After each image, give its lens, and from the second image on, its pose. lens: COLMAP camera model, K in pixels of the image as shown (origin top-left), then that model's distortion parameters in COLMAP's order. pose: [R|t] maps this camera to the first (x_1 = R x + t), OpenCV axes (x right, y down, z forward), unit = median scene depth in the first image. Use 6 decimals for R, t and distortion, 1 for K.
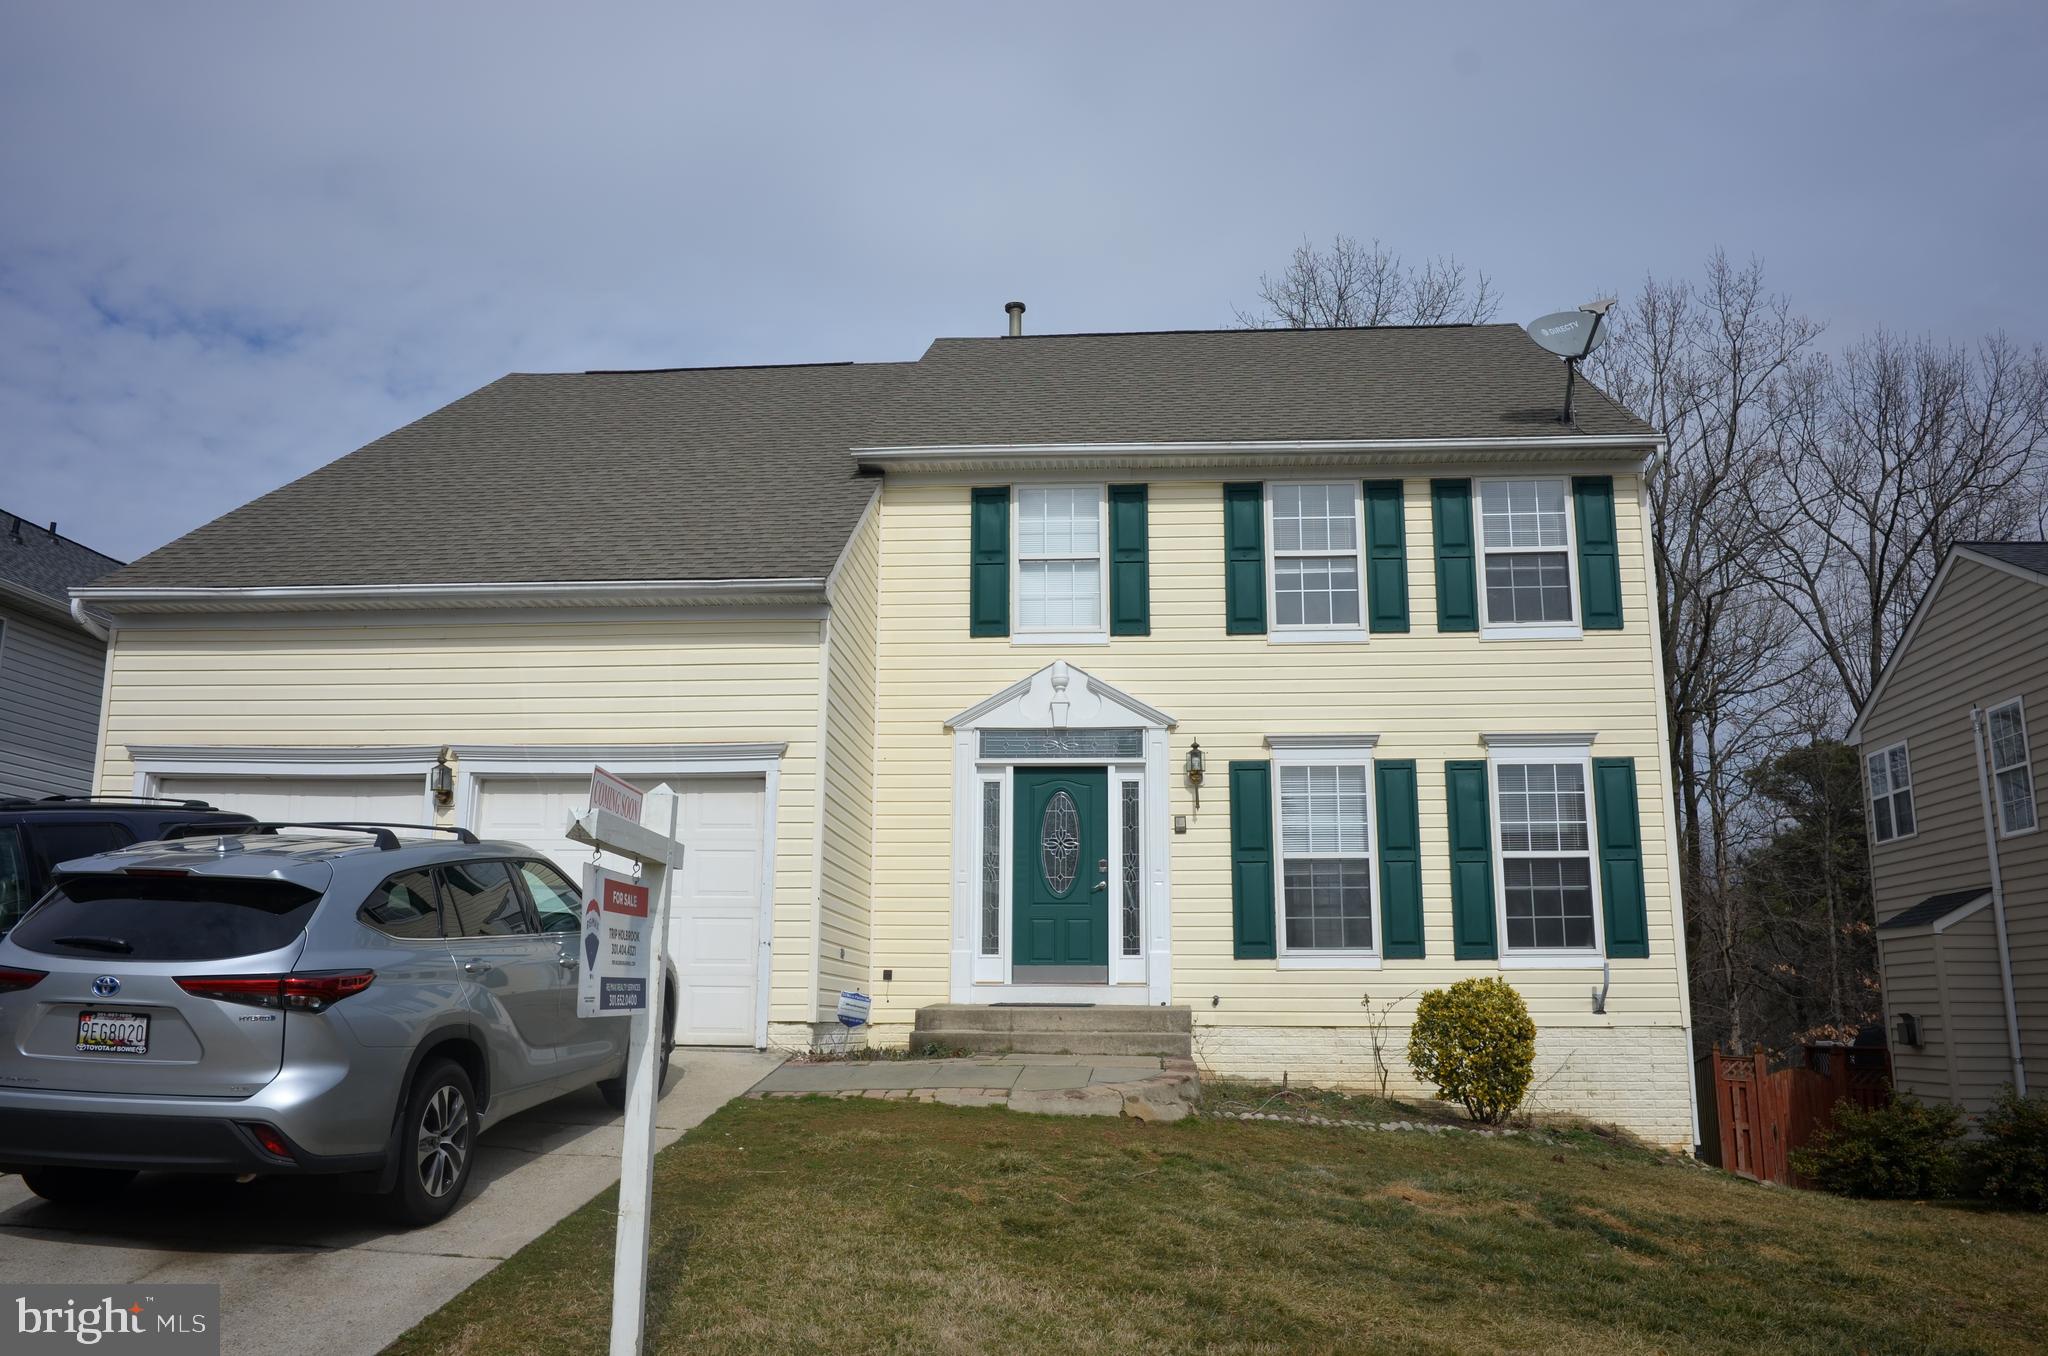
lens RADIAL K [[1597.6, 0, 1019.3], [0, 1597.6, 678.5], [0, 0, 1]] dist [-0.063092, 0.050728]
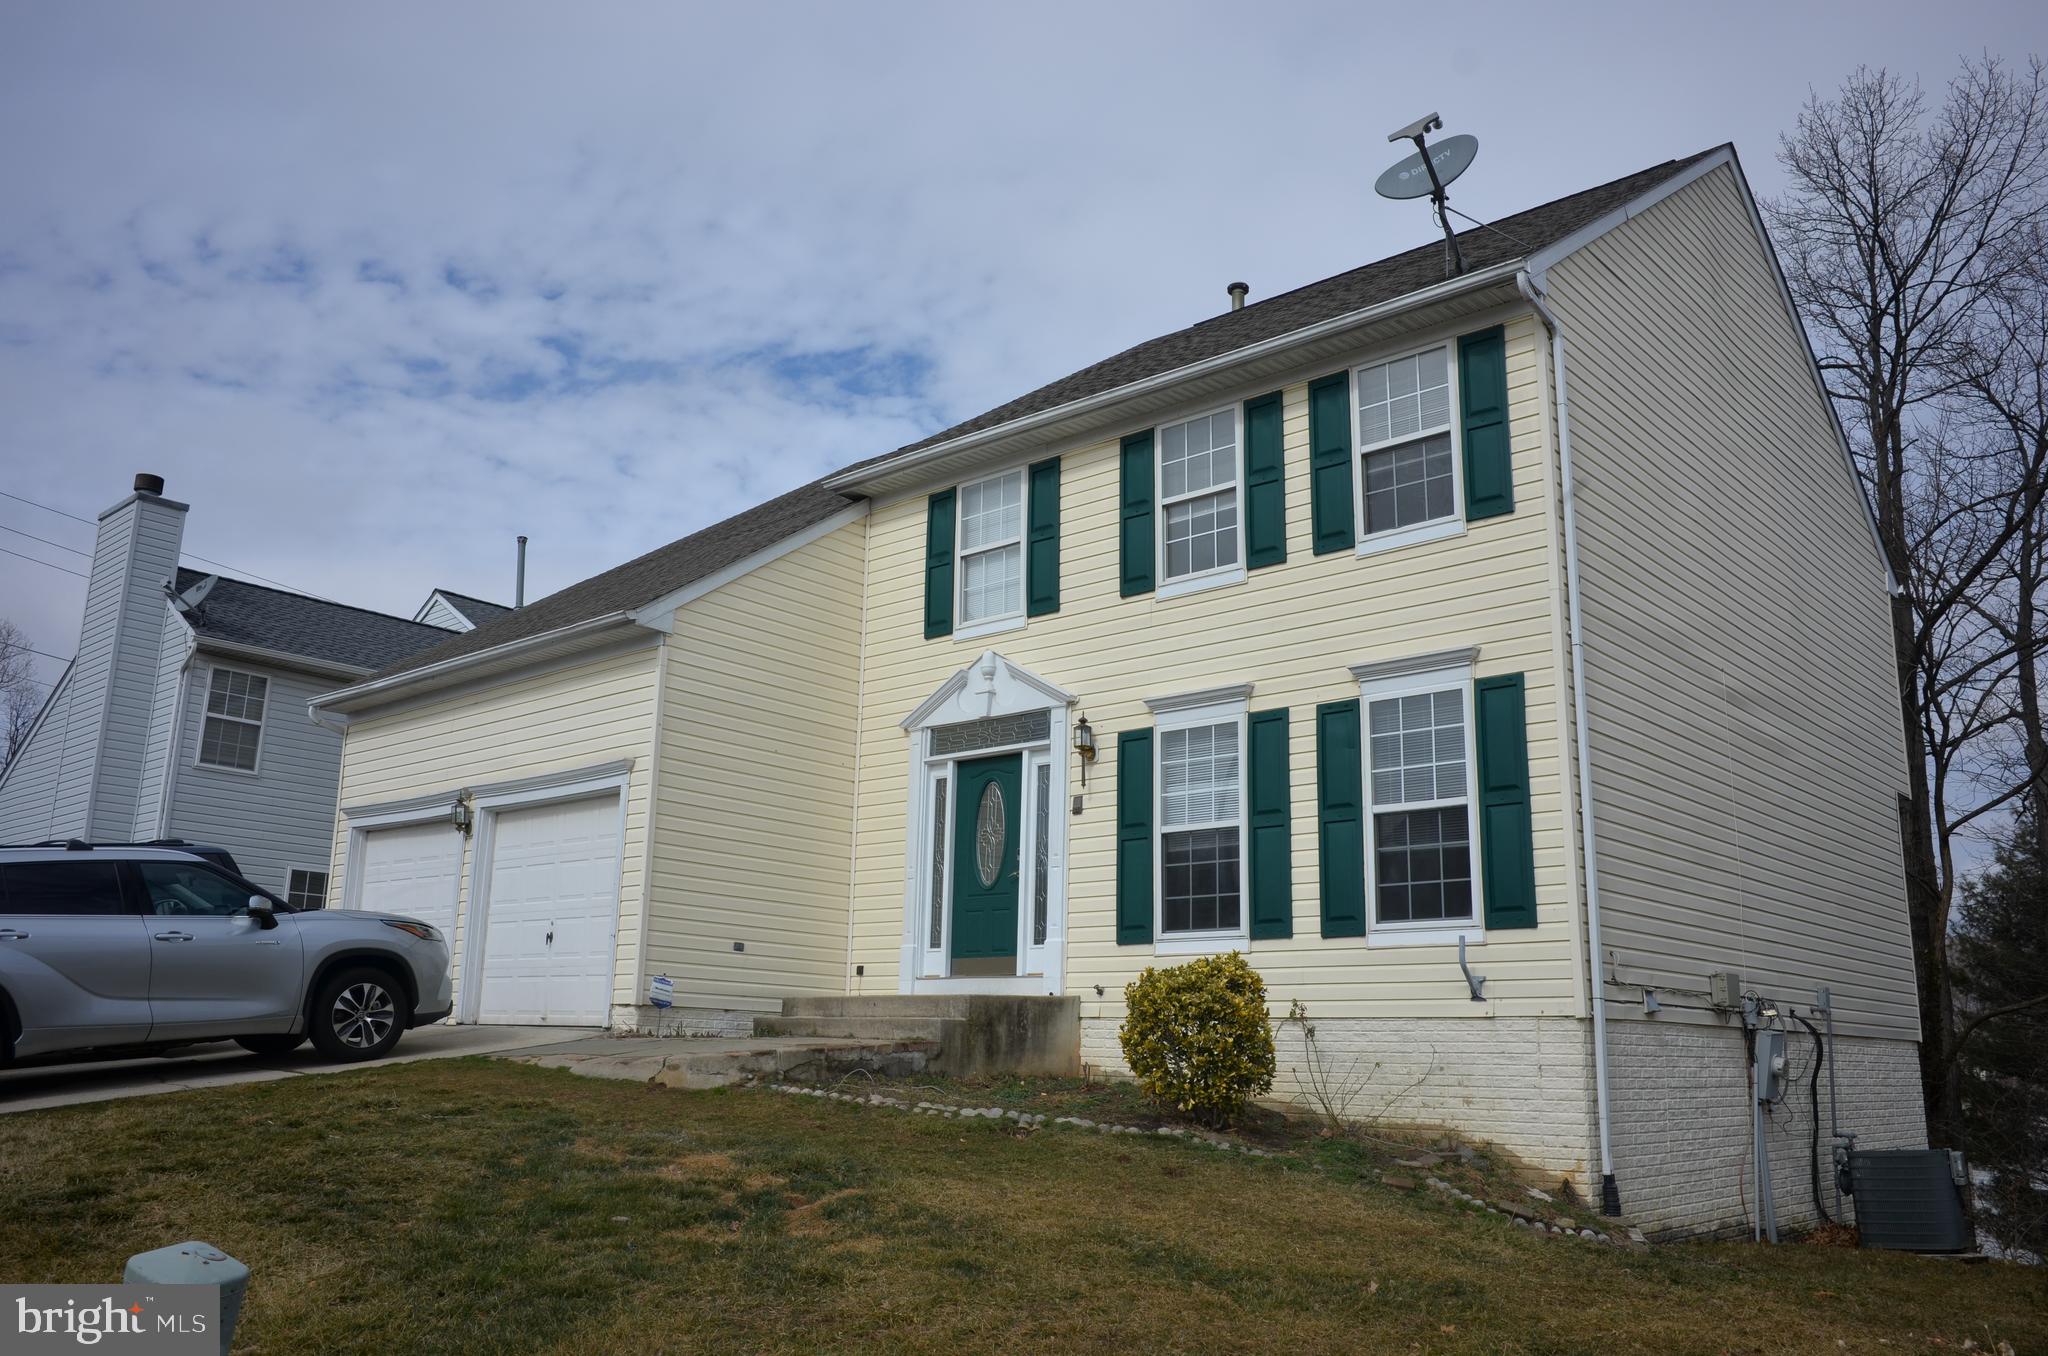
lens RADIAL K [[1597.6, 0, 1010.7], [0, 1597.6, 678.0], [0, 0, 1]] dist [-0.063092, 0.050728]
pose [[0.793759, -0.128541, -0.594495, 0.644132], [0.109563, 0.991643, -0.068125, 0.077131], [0.598283, -0.011060, 0.801208, 0.218733]]
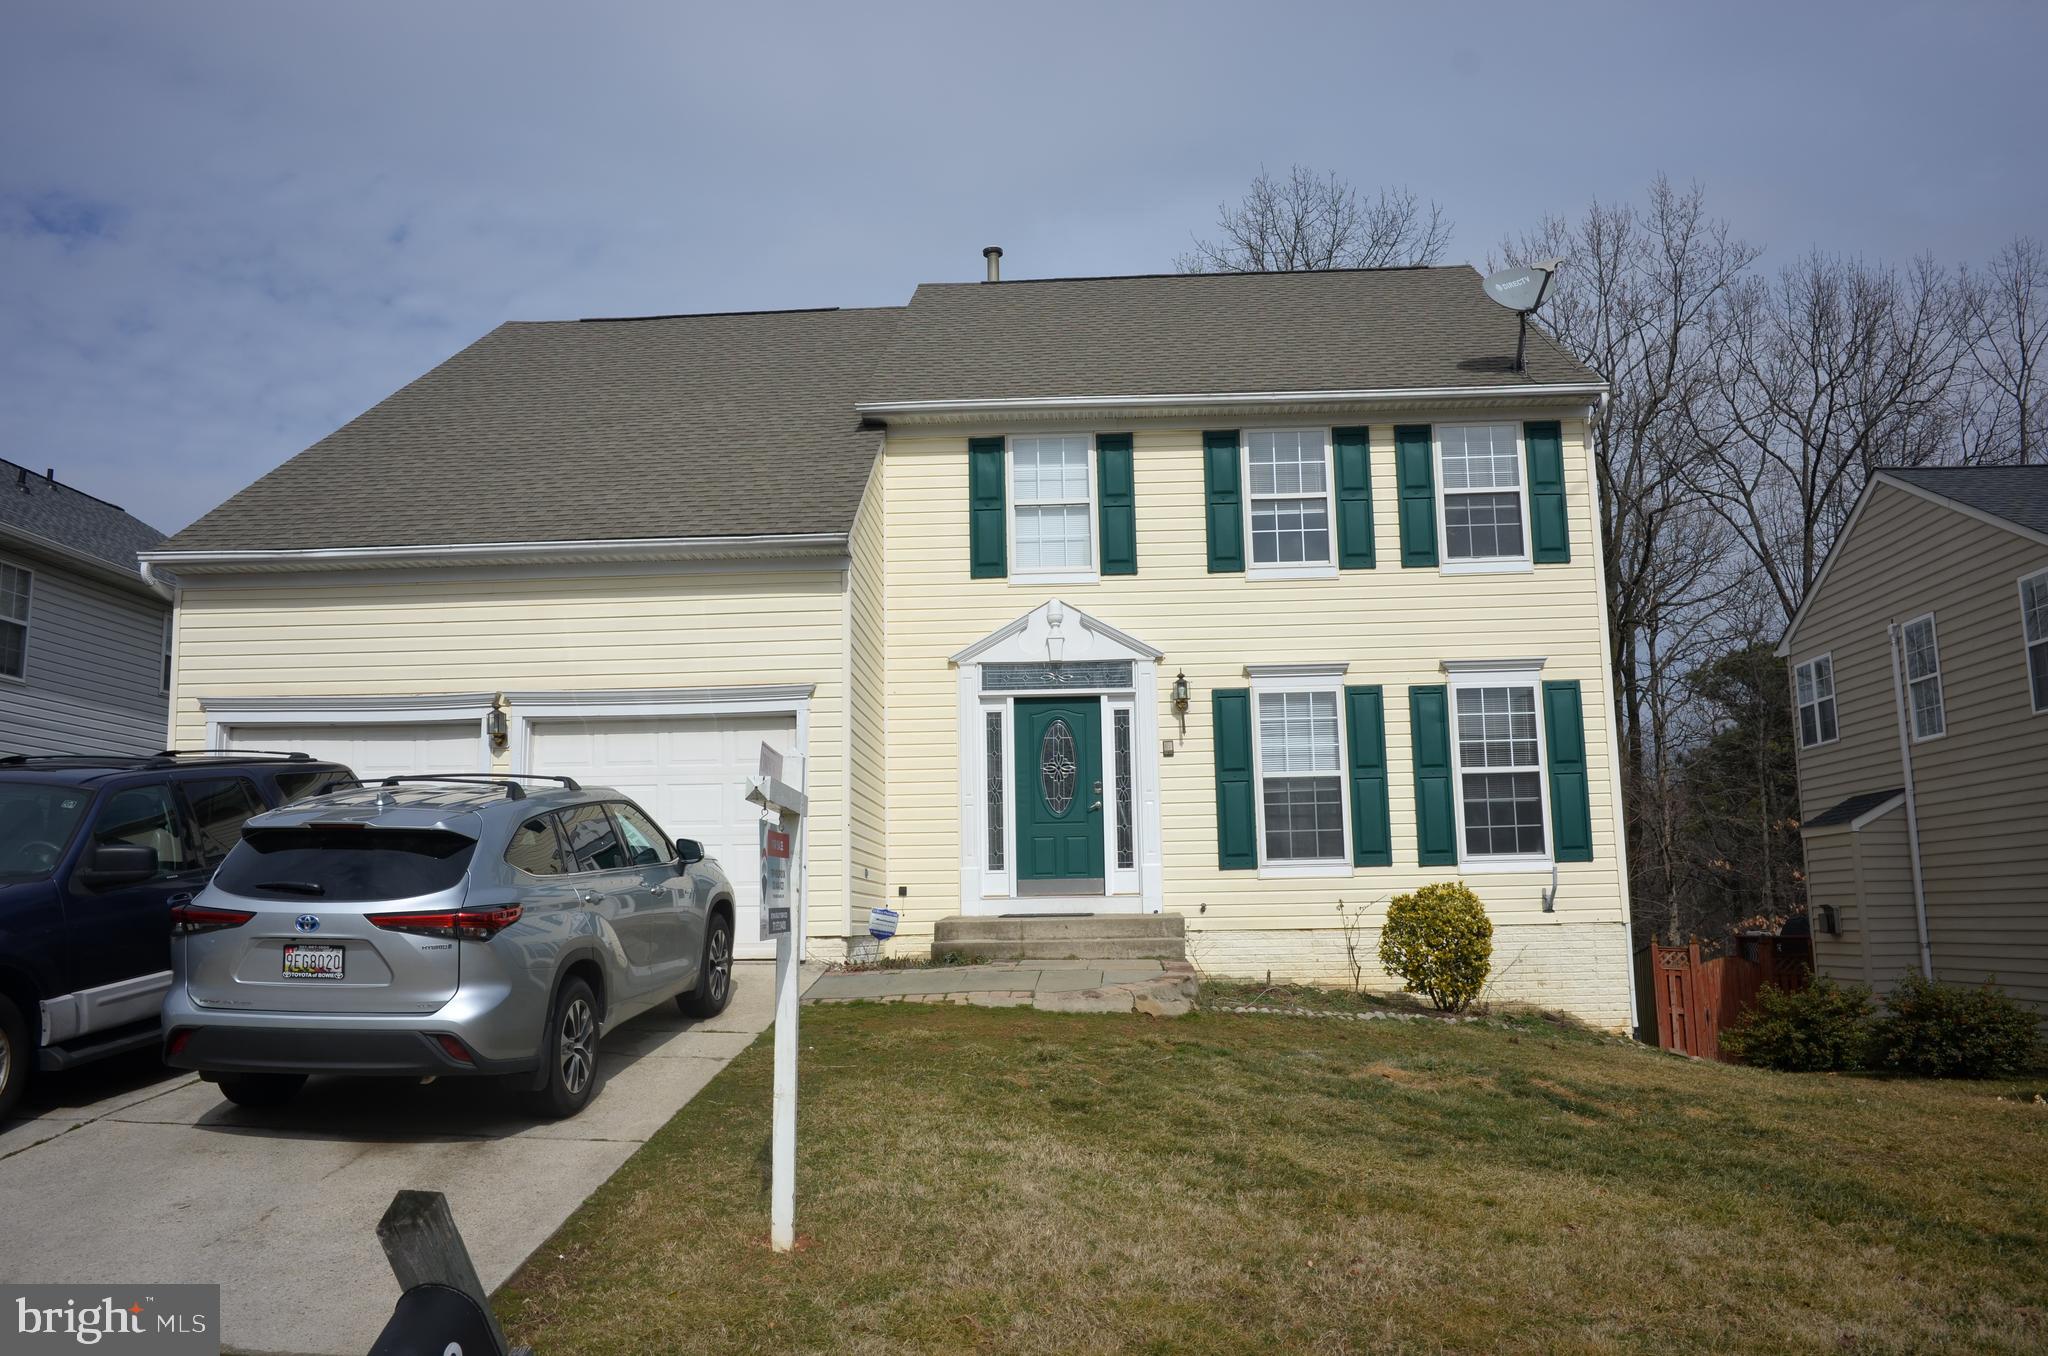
lens RADIAL K [[1597.6, 0, 1019.7], [0, 1597.6, 678.1], [0, 0, 1]] dist [-0.063092, 0.050728]
pose [[0.999352, -0.018419, 0.030914, -0.033526], [0.016628, 0.998223, 0.057222, -0.020668], [-0.031913, -0.056670, 0.997883, -0.083821]]
